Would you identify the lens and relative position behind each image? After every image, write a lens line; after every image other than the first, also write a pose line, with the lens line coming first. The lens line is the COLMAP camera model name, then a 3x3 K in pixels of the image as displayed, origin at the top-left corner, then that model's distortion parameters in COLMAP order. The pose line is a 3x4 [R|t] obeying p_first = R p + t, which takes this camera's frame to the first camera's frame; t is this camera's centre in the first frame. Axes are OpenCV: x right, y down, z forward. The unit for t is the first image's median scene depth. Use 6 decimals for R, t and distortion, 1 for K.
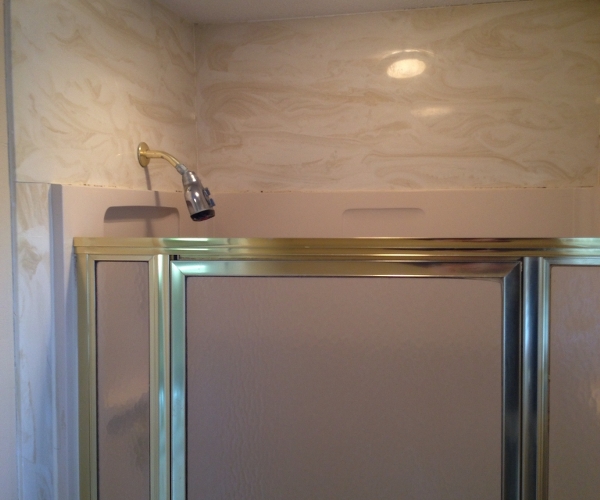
lens RADIAL K [[633.7, 0, 300.0], [0, 633.7, 250.0], [0, 0, 1]] dist [0.191888, -0.462262]
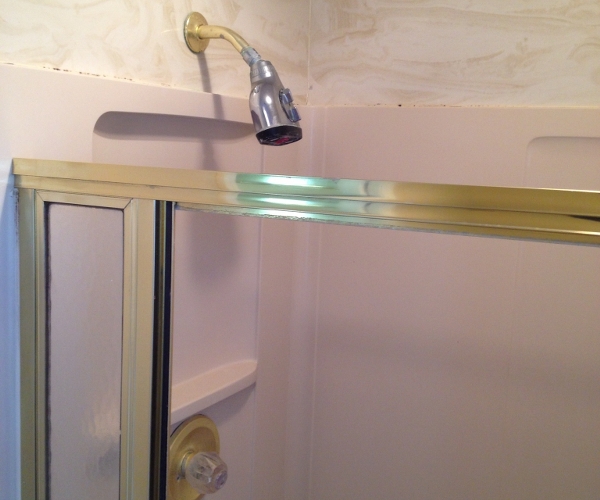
lens RADIAL K [[808.6, 0, 300.0], [0, 808.6, 250.0], [0, 0, 1]] dist [0.013621, -0.282566]
pose [[0.971768, 0.076591, -0.223160, 0.038077], [-0.061905, 0.995476, 0.072084, -0.004108], [0.227671, -0.056234, 0.972113, 0.252423]]
